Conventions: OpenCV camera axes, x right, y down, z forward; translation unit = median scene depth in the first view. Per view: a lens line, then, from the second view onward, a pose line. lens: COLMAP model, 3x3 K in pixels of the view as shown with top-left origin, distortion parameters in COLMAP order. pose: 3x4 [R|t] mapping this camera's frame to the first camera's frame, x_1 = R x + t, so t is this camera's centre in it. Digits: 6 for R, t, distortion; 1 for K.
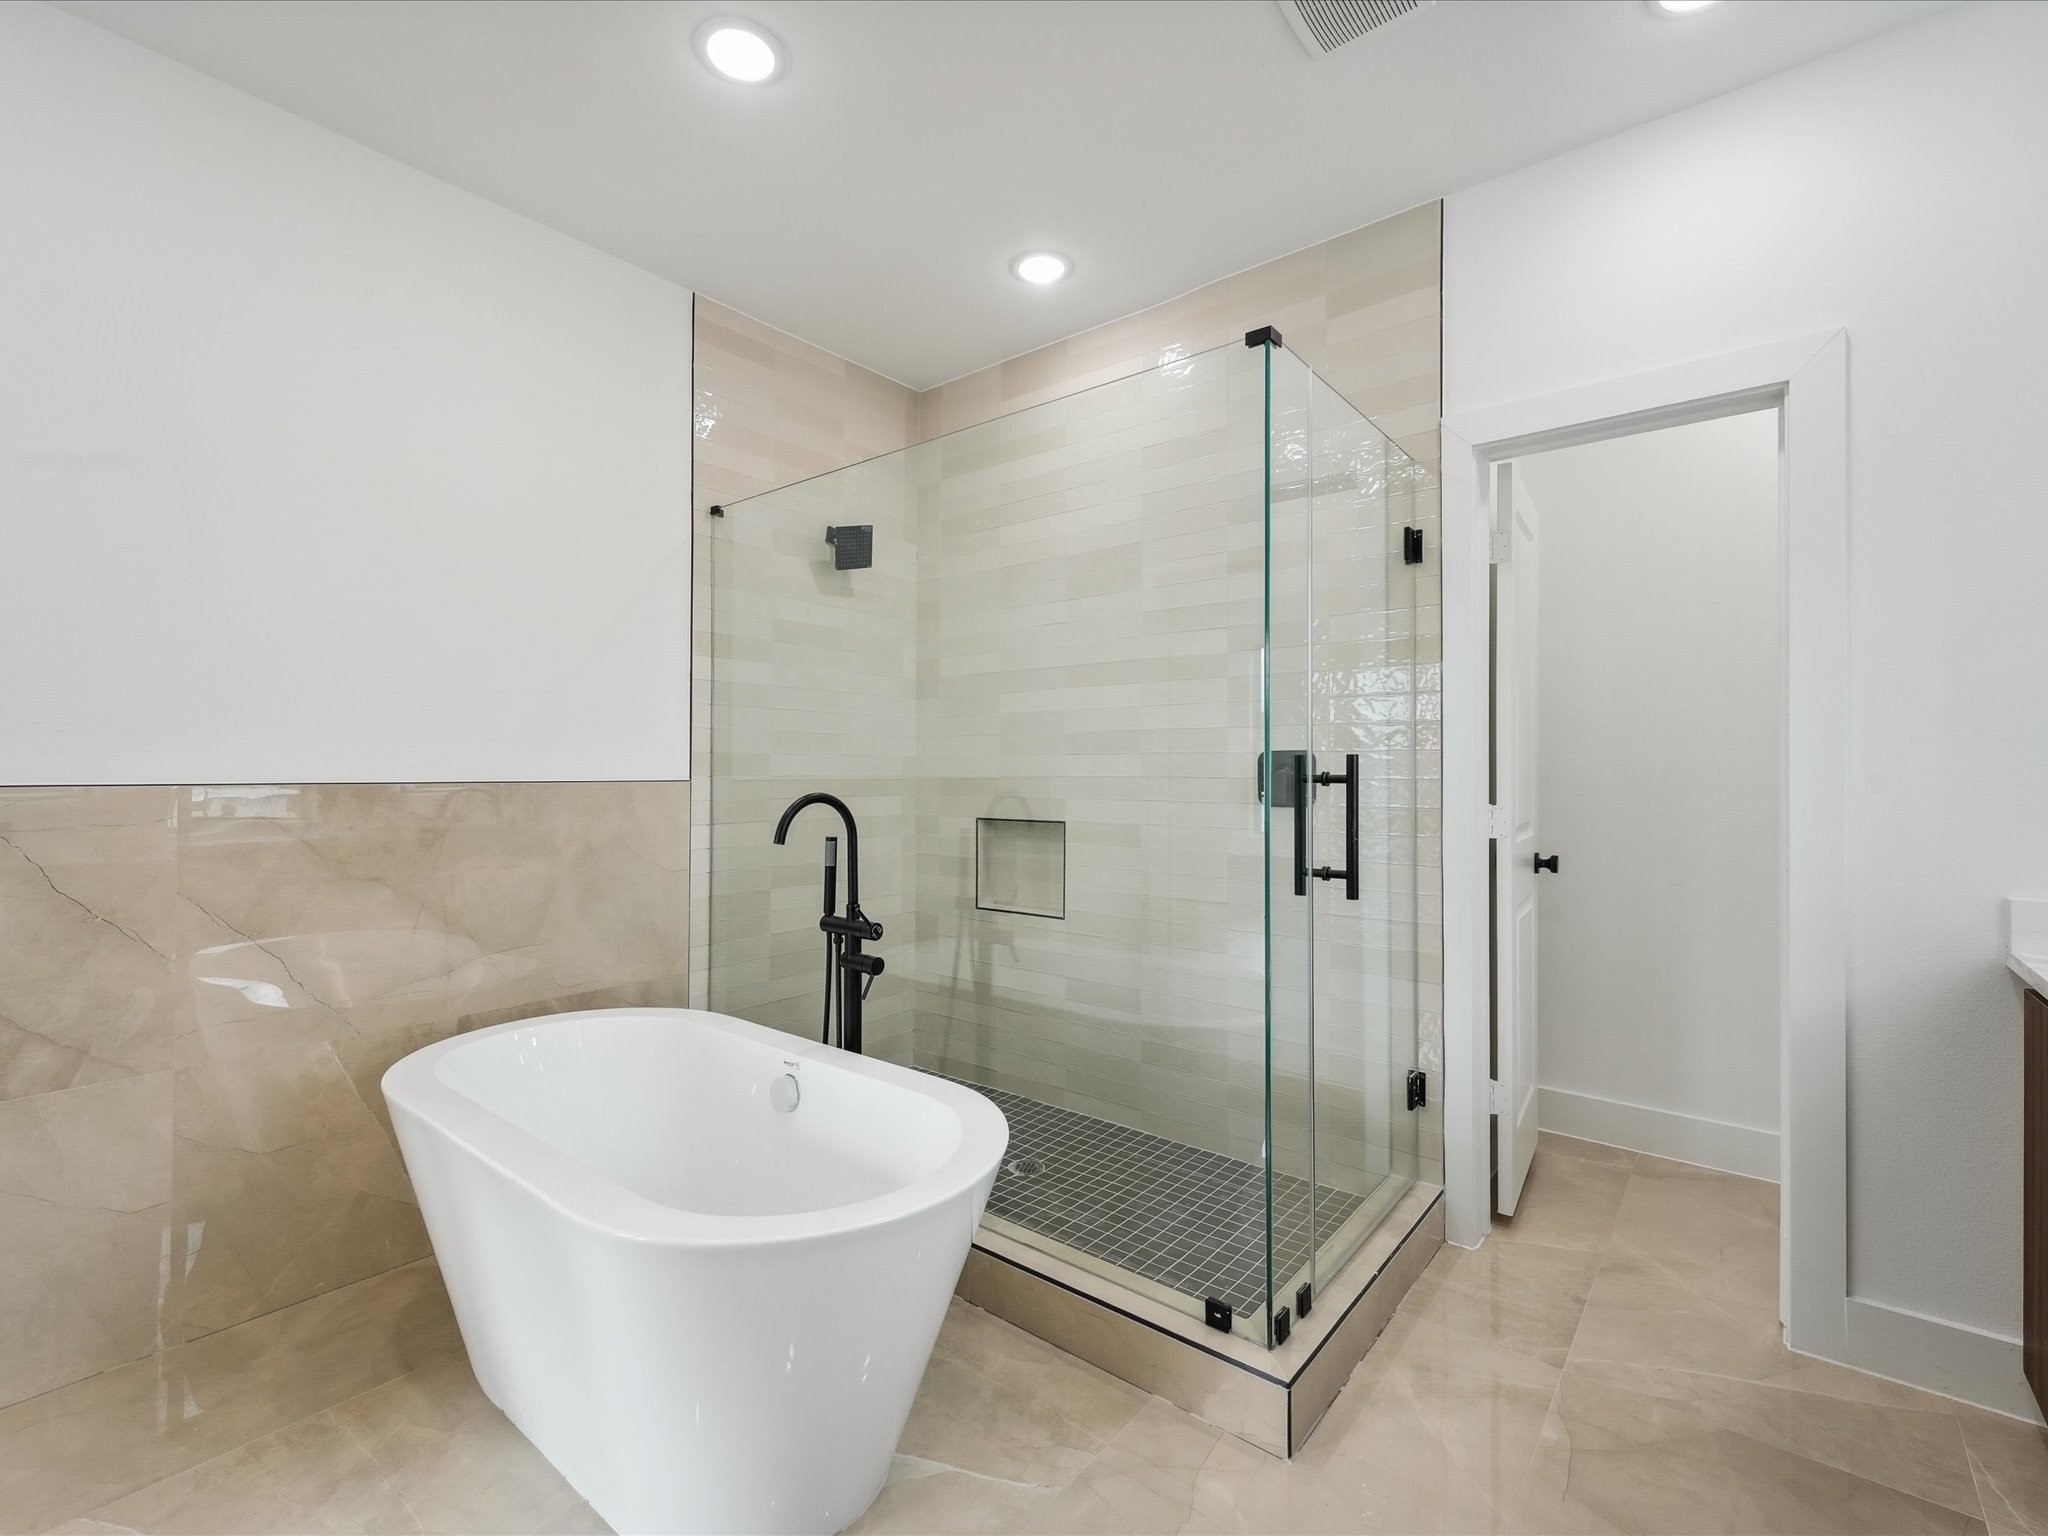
lens RADIAL K [[910.2, 0, 1021.1], [0, 910.2, 752.4], [0, 0, 1]] dist [0.001234, -0.000142]
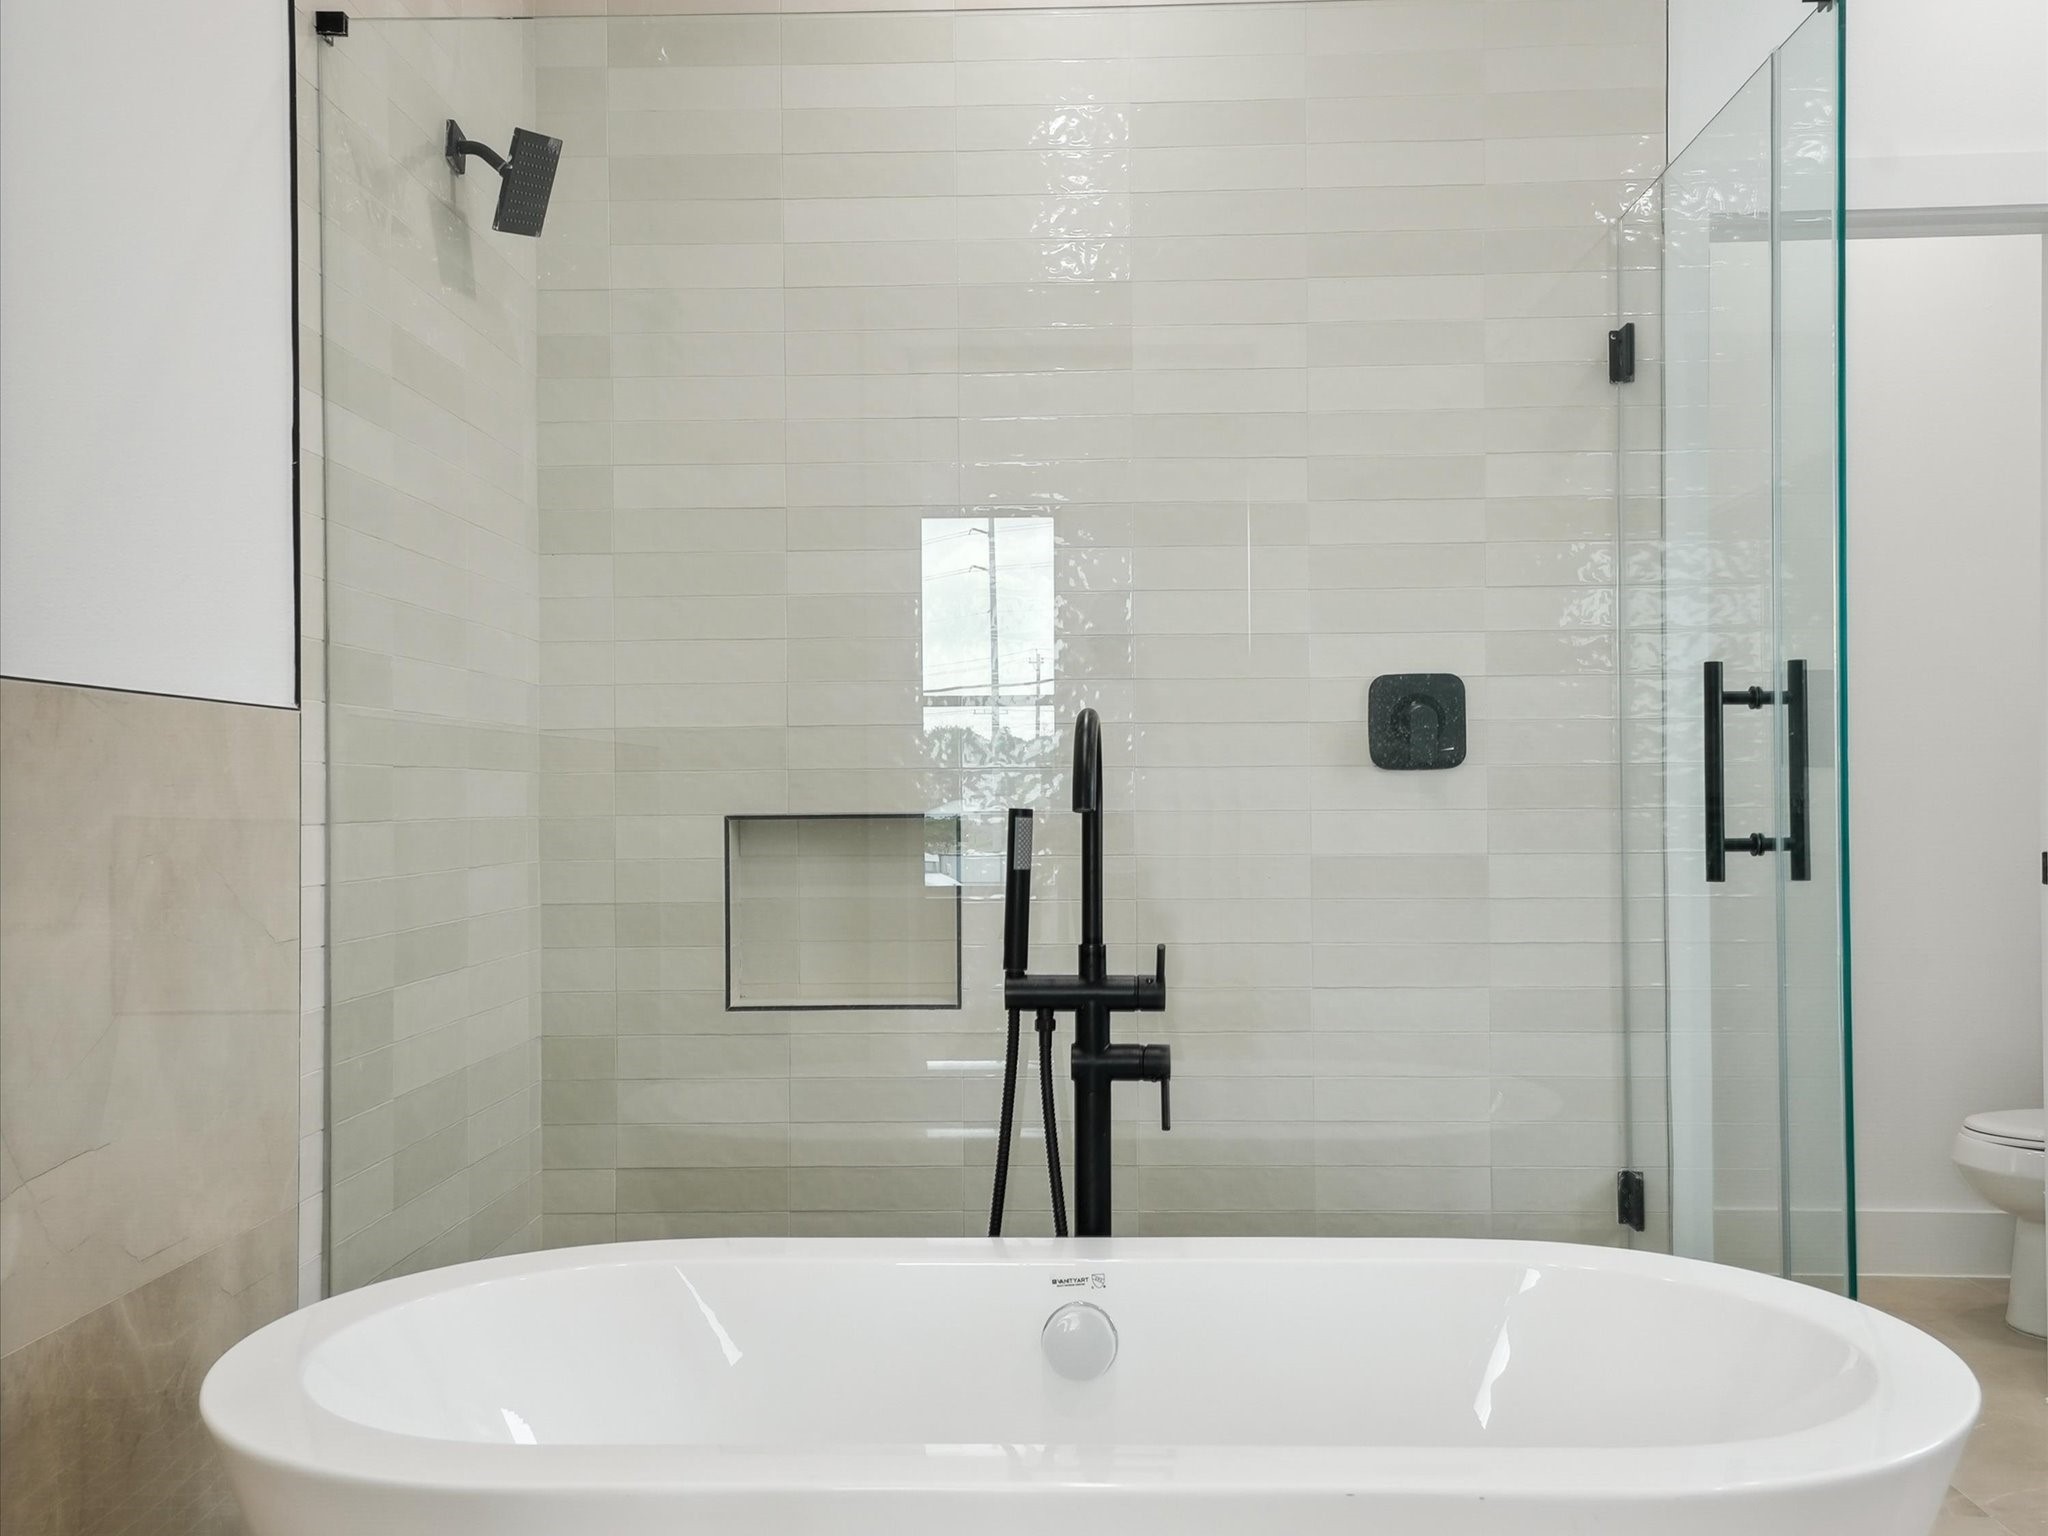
lens RADIAL K [[1849.3, 0, 1024.0], [0, 1849.3, 768.0], [0, 0, 1]] dist [0.063138, 0.004636]
pose [[0.796050, 0.000038, 0.605231, -0.699301], [-0.003259, 0.999986, 0.004224, 0.059792], [-0.605222, -0.005335, 0.796038, 0.206835]]
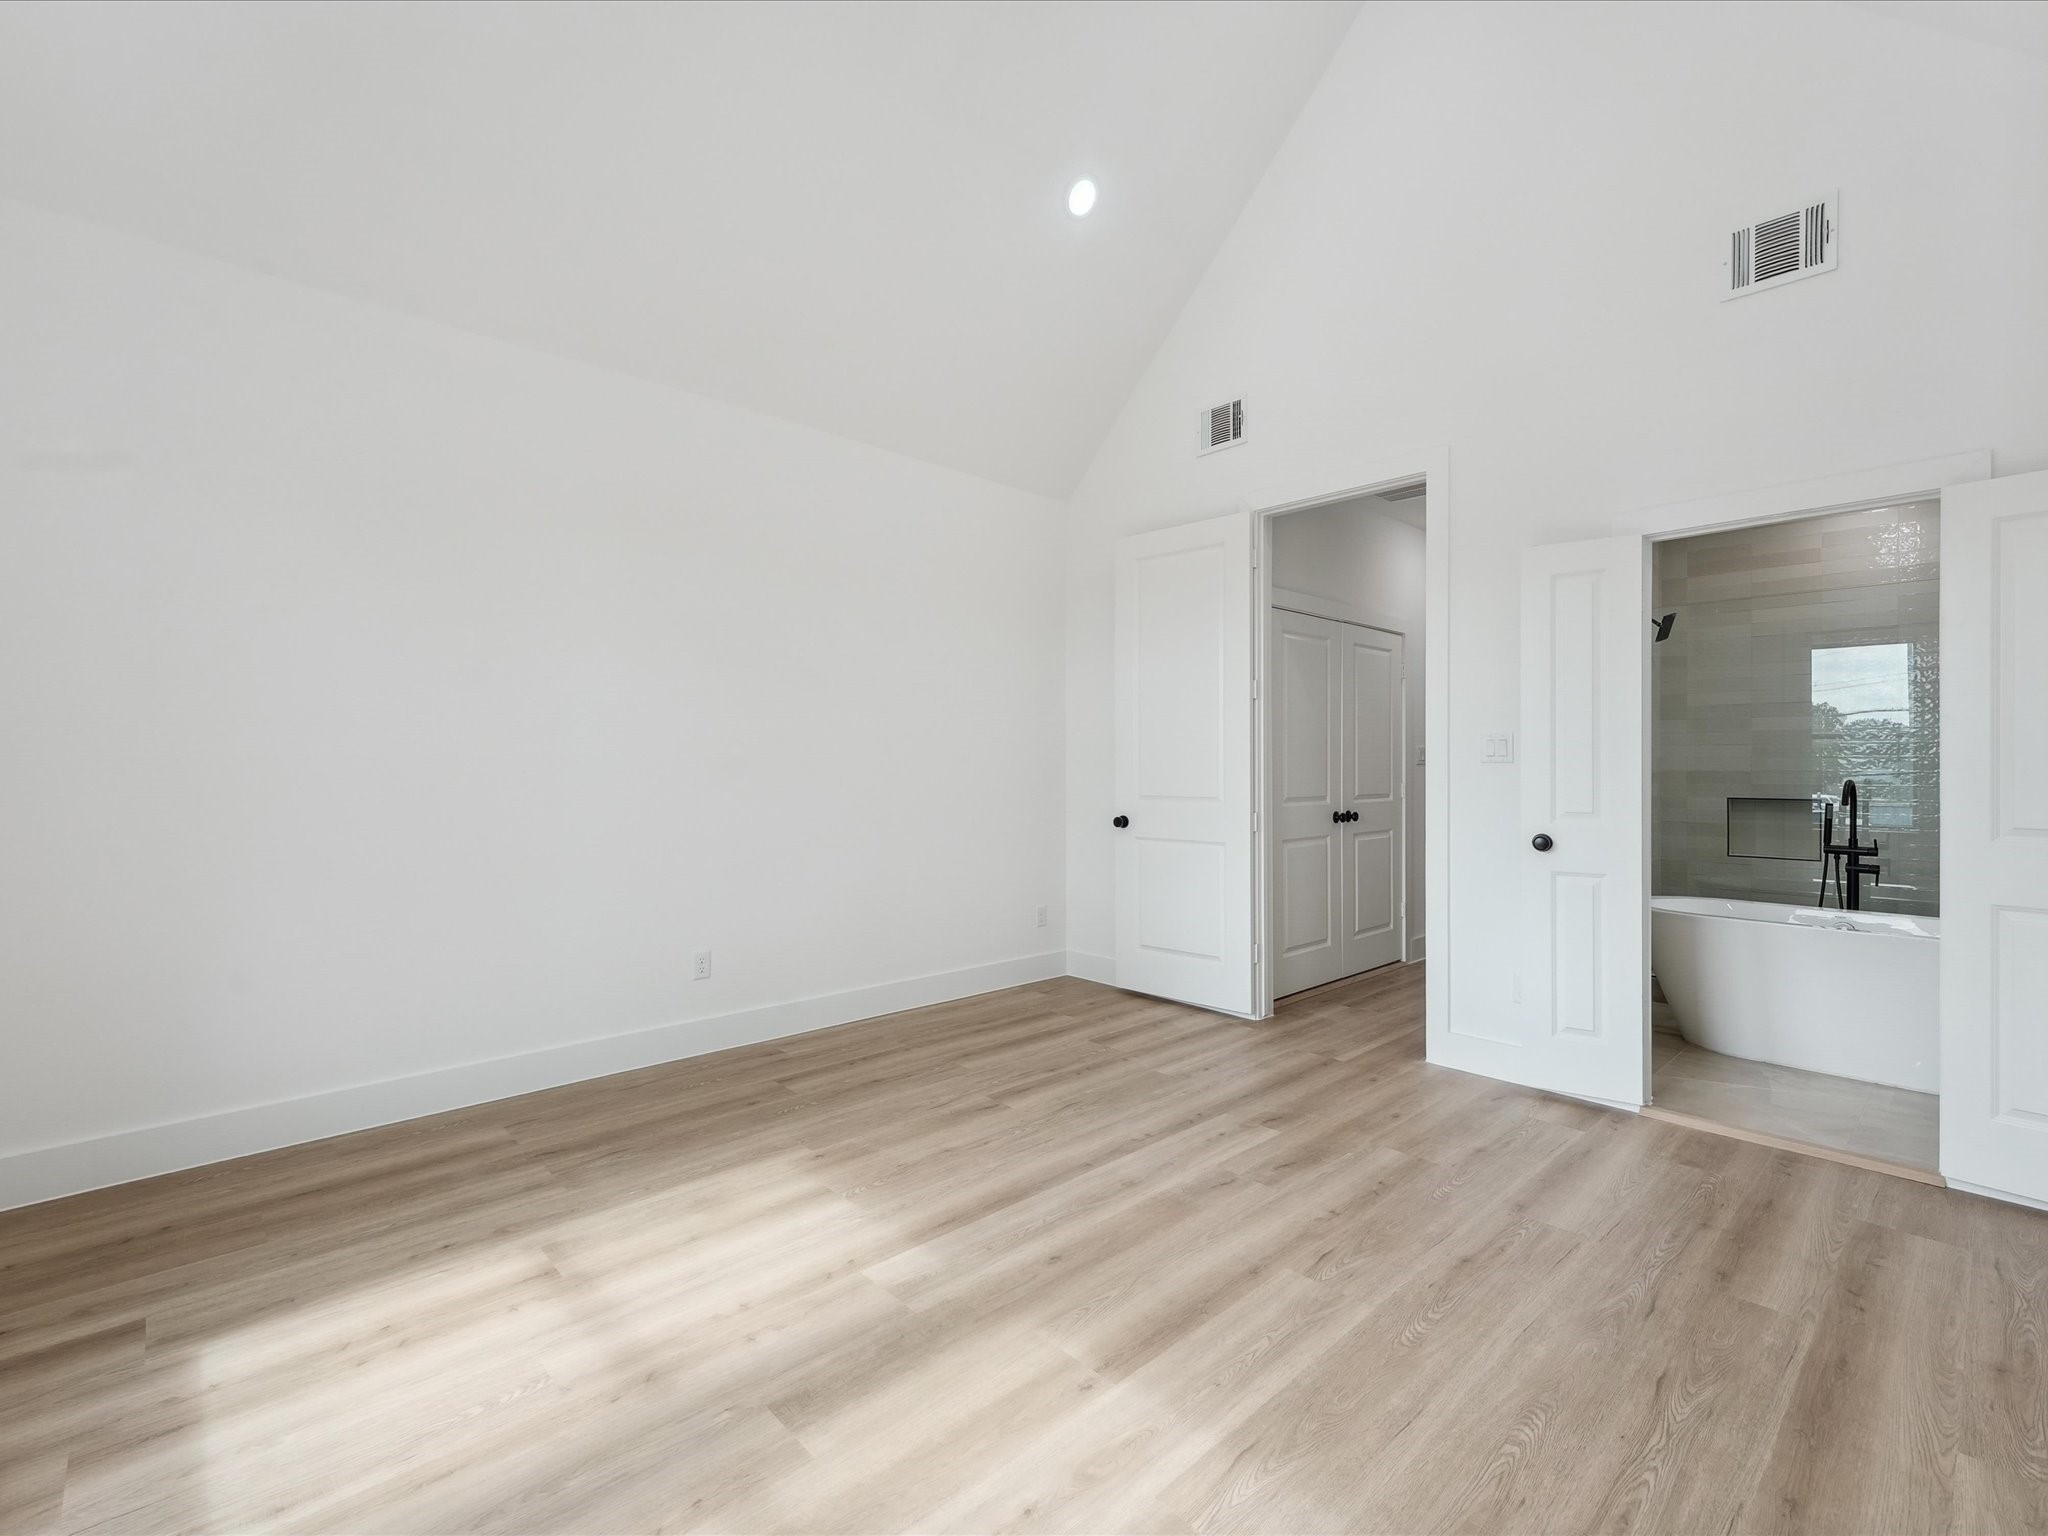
lens RADIAL K [[924.6, 0, 1024.0], [0, 924.6, 768.0], [0, 0, 1]] dist [0.004075, -0.000086]
pose [[0.991731, -0.005085, -0.128234, -1.442674], [0.007743, 0.999765, 0.020241, -0.029684], [0.128101, -0.021066, 0.991537, -1.005905]]
